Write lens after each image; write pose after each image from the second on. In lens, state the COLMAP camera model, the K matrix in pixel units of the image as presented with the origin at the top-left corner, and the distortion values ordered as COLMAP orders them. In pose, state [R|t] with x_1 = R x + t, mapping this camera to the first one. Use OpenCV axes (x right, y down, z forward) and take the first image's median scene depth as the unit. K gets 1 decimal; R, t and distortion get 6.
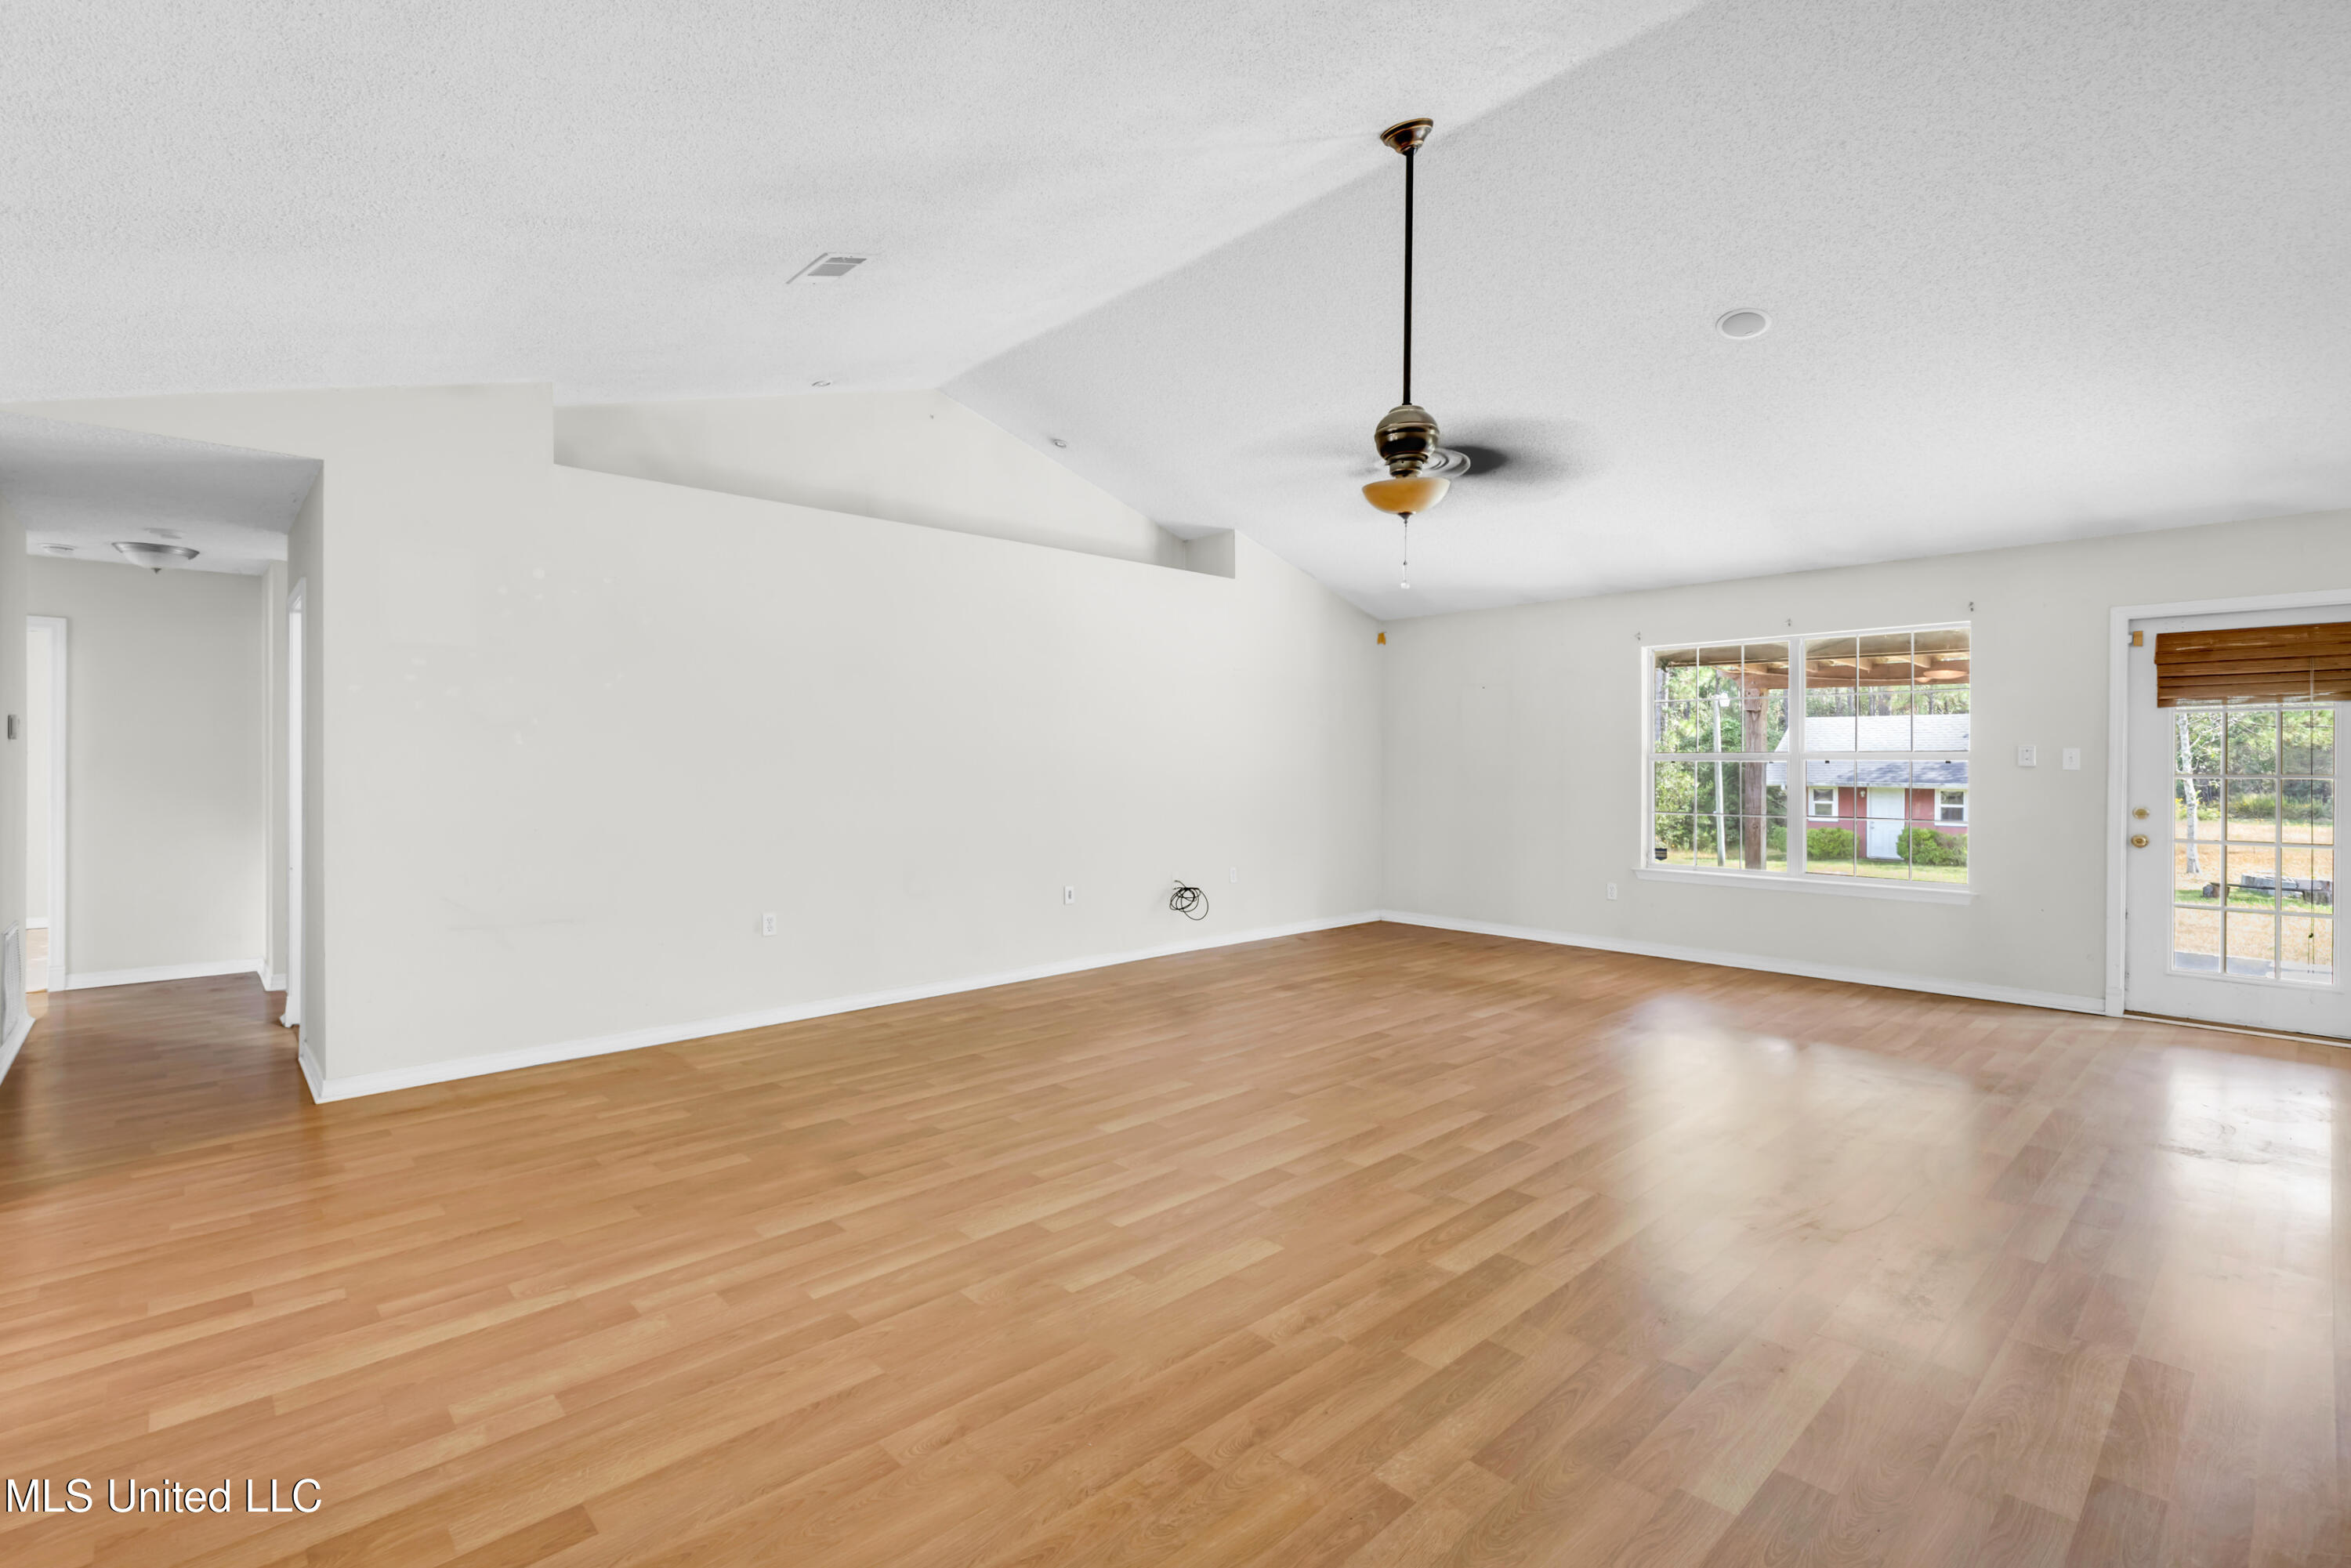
lens RADIAL K [[1060.4, 0, 1192.8], [0, 1060.4, 781.1], [0, 0, 1]] dist [0.008084, 0.000134]
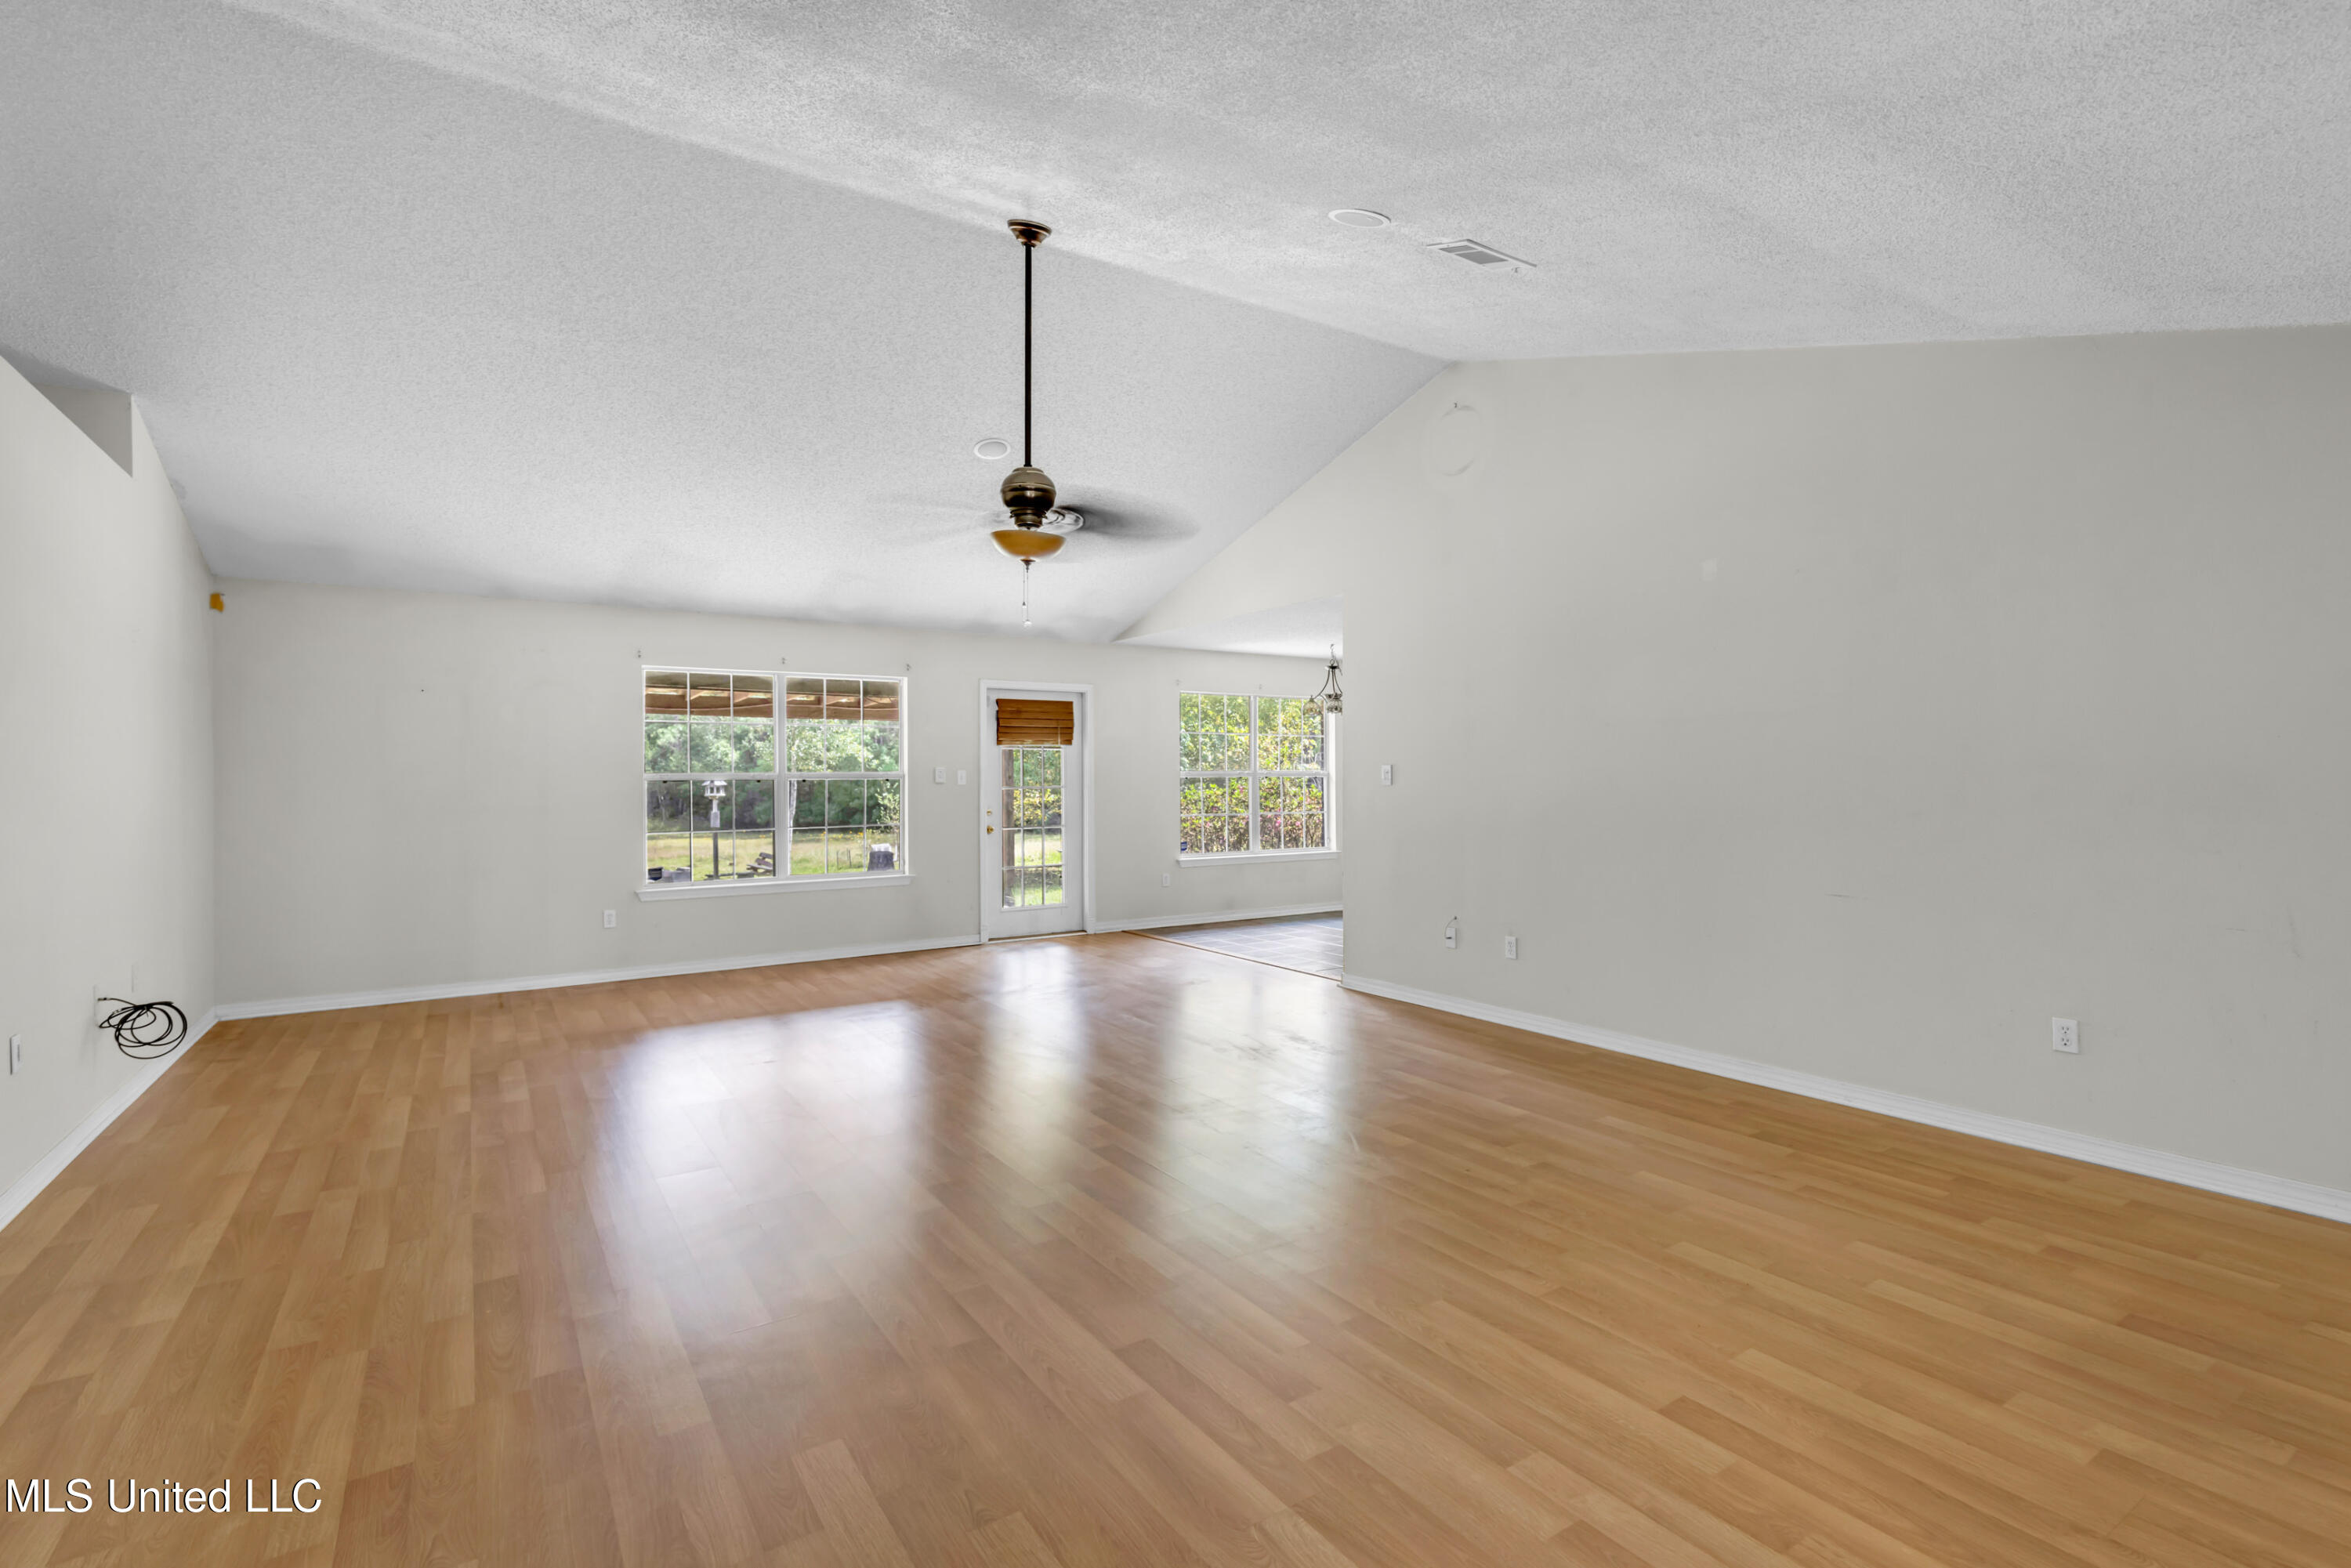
lens RADIAL K [[1082.3, 0, 1175.5], [0, 1082.3, 784.0], [0, 0, 1]] dist [0.019260, 0.000002]
pose [[0.183103, -0.007730, 0.983063, -0.910661], [0.025020, 0.999682, 0.003201, -0.013179], [-0.982775, 0.024010, 0.183238, 0.633817]]
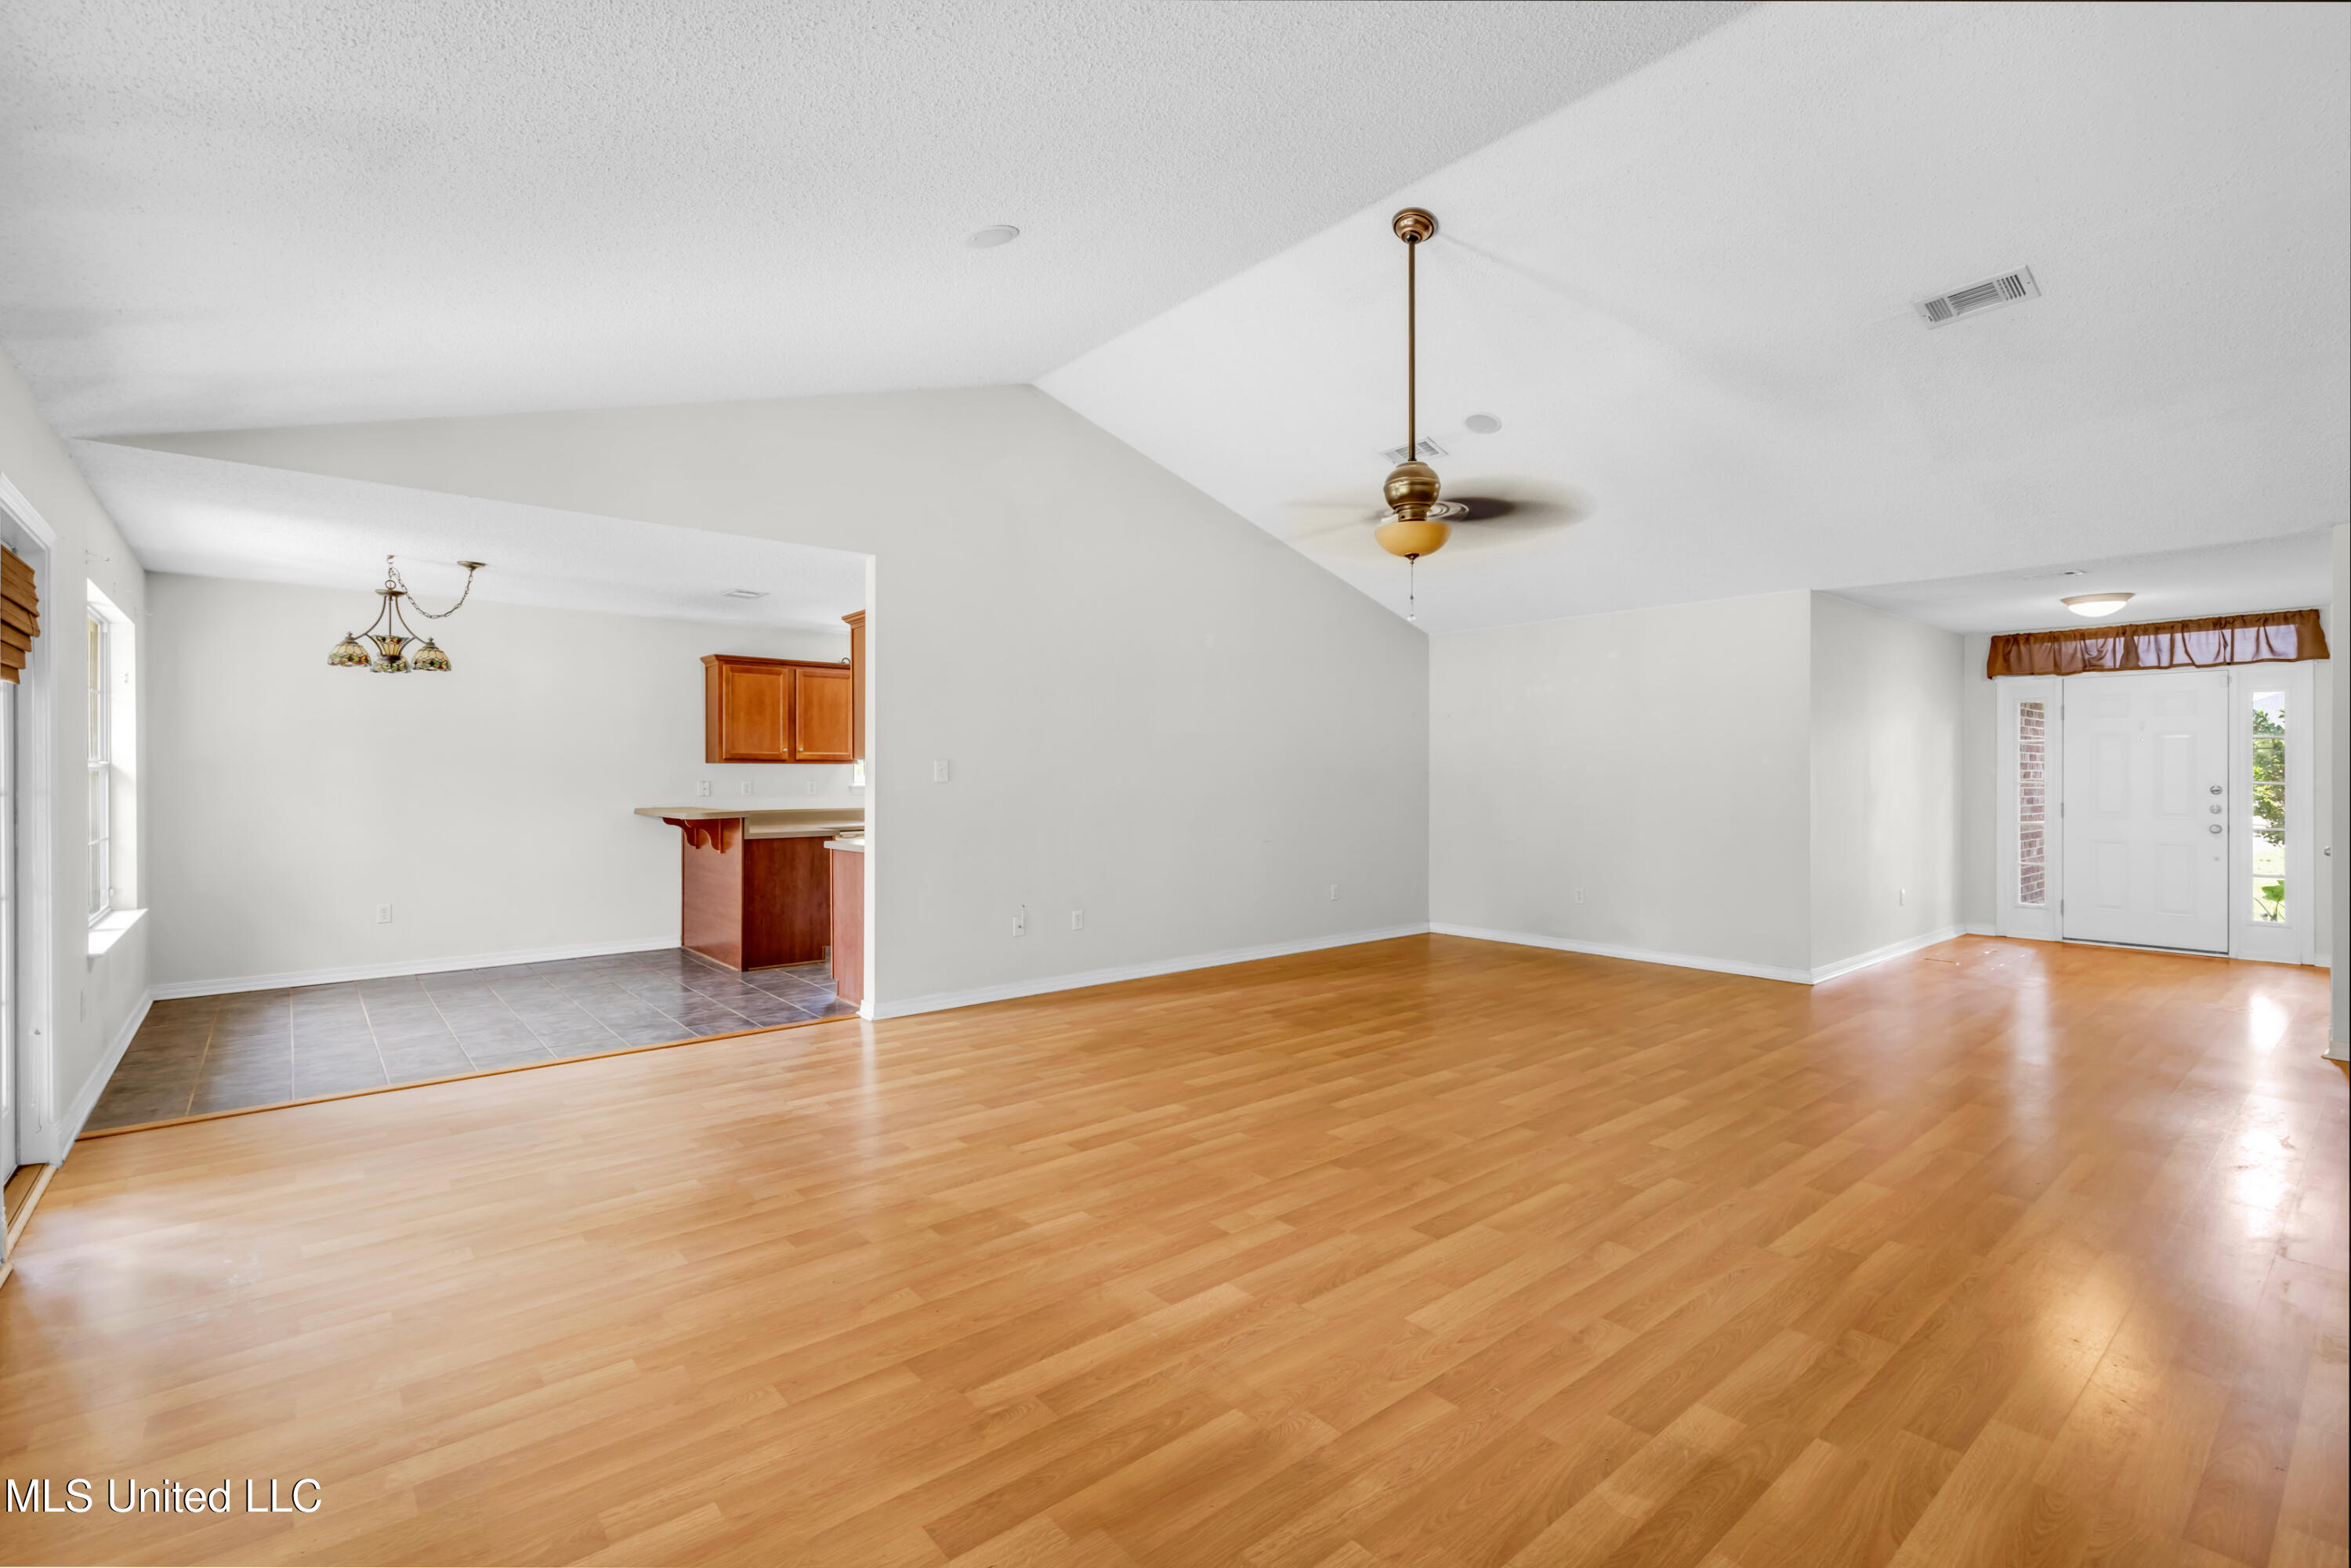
lens RADIAL K [[1060.4, 0, 1192.8], [0, 1060.4, 781.1], [0, 0, 1]] dist [0.008084, 0.000134]
pose [[-0.998825, 0.000088, 0.048463, 0.379385], [0.001669, 0.999468, 0.032576, -0.046897], [-0.048435, 0.032618, -0.998294, 2.143274]]
